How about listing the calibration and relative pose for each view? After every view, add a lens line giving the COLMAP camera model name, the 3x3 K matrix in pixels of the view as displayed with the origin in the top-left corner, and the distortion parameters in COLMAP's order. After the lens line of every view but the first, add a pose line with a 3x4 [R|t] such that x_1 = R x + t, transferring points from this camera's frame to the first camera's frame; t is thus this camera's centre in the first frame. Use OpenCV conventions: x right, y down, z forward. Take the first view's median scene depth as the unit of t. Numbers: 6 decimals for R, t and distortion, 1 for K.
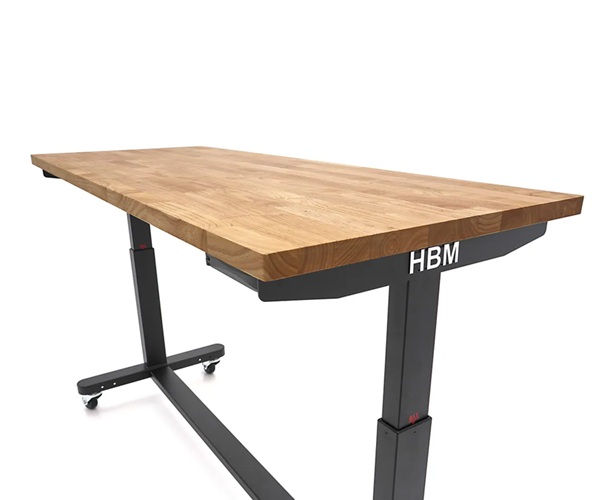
lens RADIAL K [[511.1, 0, 303.6], [0, 511.1, 301.1], [0, 0, 1]] dist [-0.021495, 0.002220]
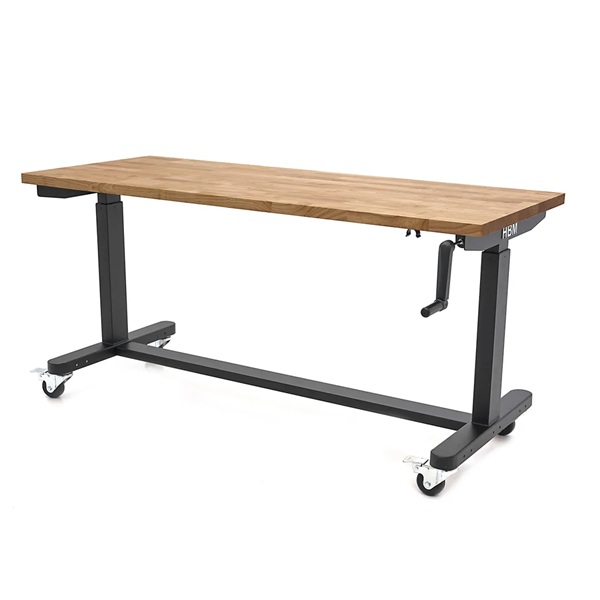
lens RADIAL K [[1044.4, 0, 296.7], [0, 1044.4, 300.0], [0, 0, 1]] dist [0.015190, 0.000000]
pose [[0.917087, -0.083153, 0.389918, -1.654405], [0.124921, 0.988692, -0.082966, 0.324023], [-0.378610, 0.124796, 0.917104, -1.821591]]
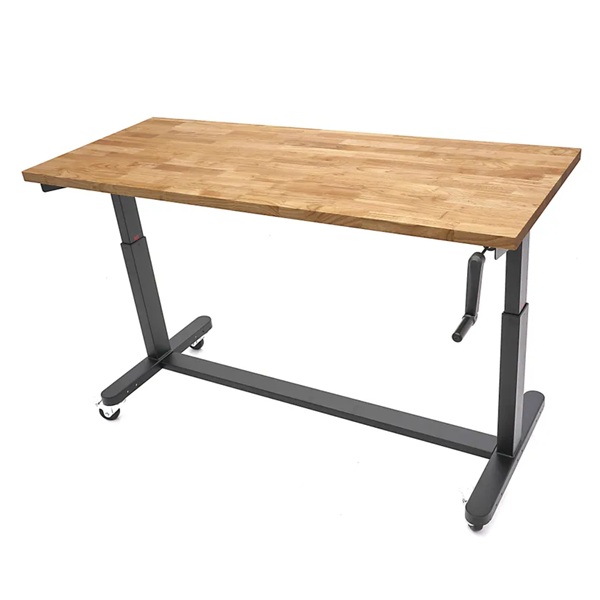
lens RADIAL K [[742.1, 0, 321.8], [0, 742.1, 290.4], [0, 0, 1]] dist [-0.000244, 0.000000]
pose [[0.892403, -0.275333, 0.357504, -1.163317], [0.232827, 0.959619, 0.157871, -0.330462], [-0.386534, -0.057648, 0.920472, -0.907412]]
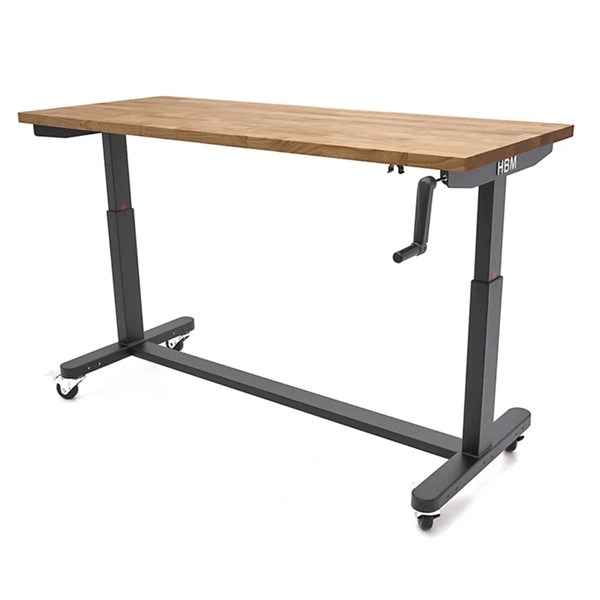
lens RADIAL K [[869.9, 0, 303.7], [0, 869.9, 298.8], [0, 0, 1]] dist [0.011429, 0.000000]
pose [[0.949411, -0.104495, 0.296142, -1.076682], [0.116068, 0.993004, -0.021721, 0.283561], [-0.291800, 0.054995, 0.954897, -1.280350]]
